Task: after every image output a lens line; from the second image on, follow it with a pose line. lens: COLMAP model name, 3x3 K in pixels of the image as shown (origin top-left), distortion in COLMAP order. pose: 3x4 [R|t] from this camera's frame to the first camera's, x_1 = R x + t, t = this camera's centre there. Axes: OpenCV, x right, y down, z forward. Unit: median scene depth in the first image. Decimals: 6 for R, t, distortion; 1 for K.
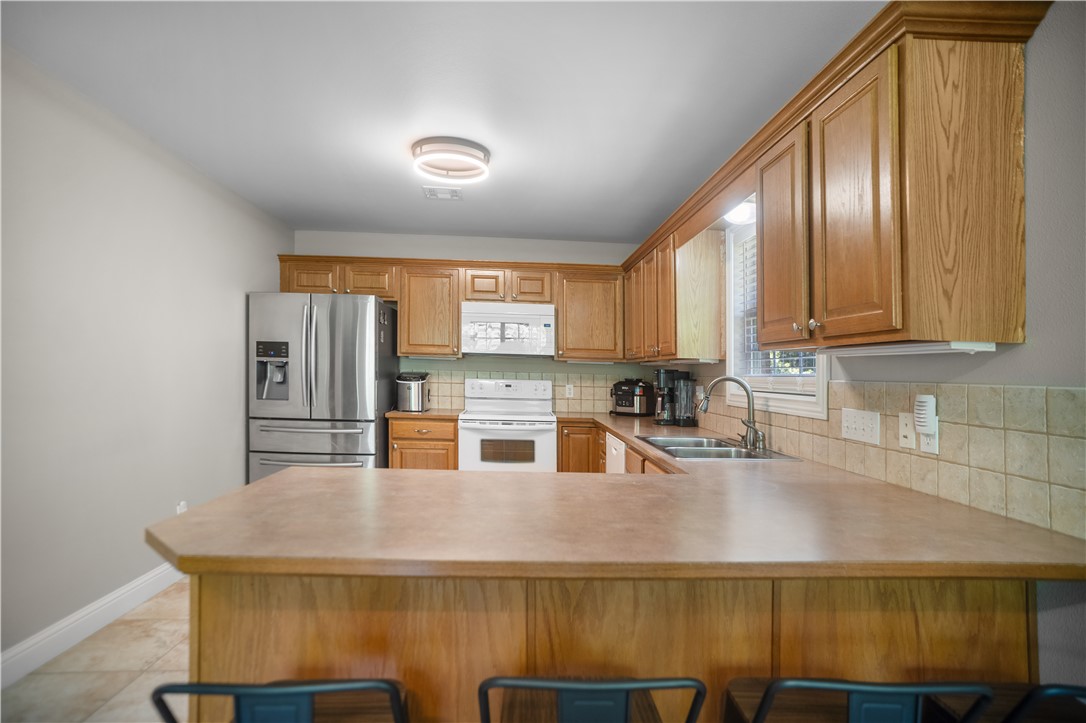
lens RADIAL K [[574.5, 0, 523.6], [0, 574.5, 392.9], [0, 0, 1]] dist [-0.001697, 0.000061]
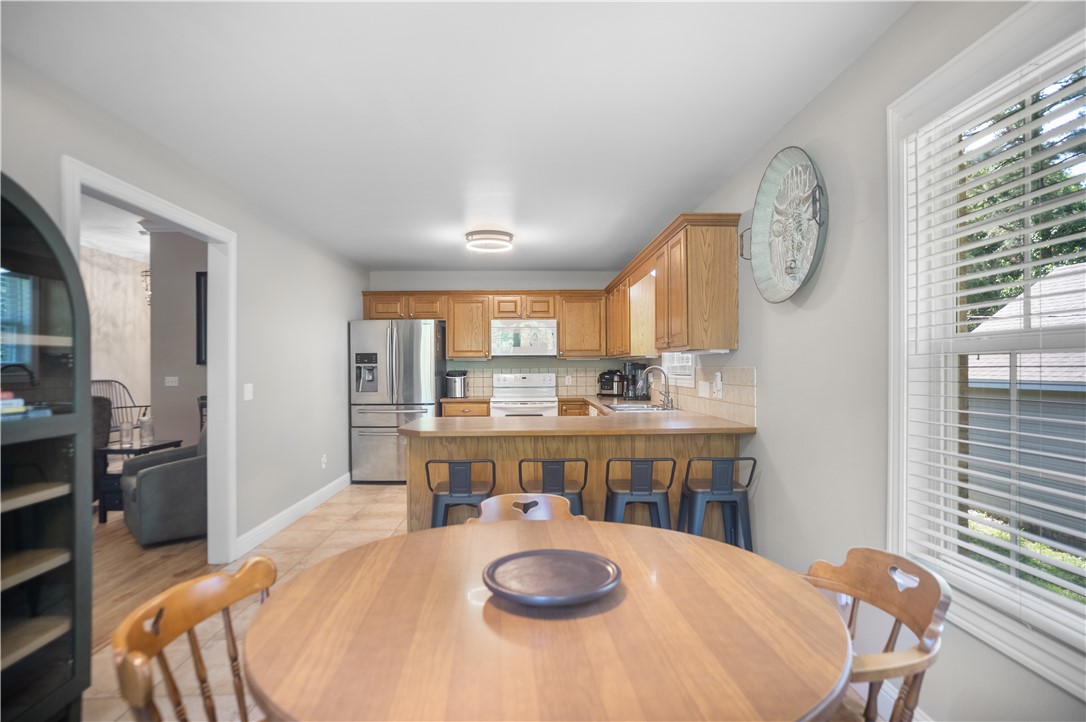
lens RADIAL K [[569.7, 0, 543.4], [0, 569.7, 365.4], [0, 0, 1]] dist [-0.069369, 0.052543]
pose [[0.999424, -0.031797, 0.011847, 0.003753], [0.032251, 0.998666, -0.040332, 0.016131], [-0.010549, 0.040691, 0.999116, -0.435581]]
